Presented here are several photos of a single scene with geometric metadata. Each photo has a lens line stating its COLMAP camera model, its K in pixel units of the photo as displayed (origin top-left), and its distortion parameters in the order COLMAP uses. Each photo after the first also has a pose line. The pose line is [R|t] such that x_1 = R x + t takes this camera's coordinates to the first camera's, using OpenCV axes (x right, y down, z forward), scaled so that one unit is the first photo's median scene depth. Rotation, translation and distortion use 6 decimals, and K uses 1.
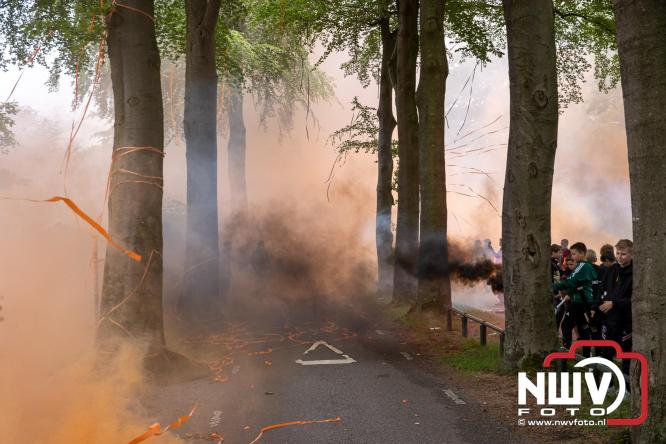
lens RADIAL K [[1654.0, 0, 333.0], [0, 1654.0, 222.0], [0, 0, 1]] dist [0.907945, -14.831808]
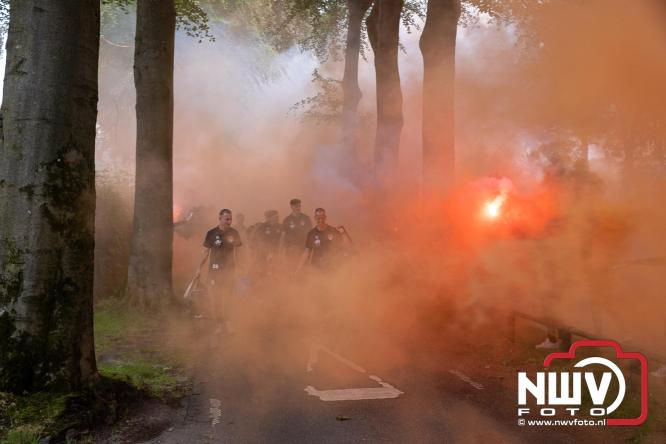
lens RADIAL K [[891.3, 0, 333.0], [0, 891.3, 222.0], [0, 0, 1]] dist [0.086323, 0.043903]
pose [[0.990707, 0.020284, 0.134491, -0.045043], [-0.020079, 0.999794, -0.002886, 0.014682], [-0.134522, 0.000159, 0.990911, 0.493597]]
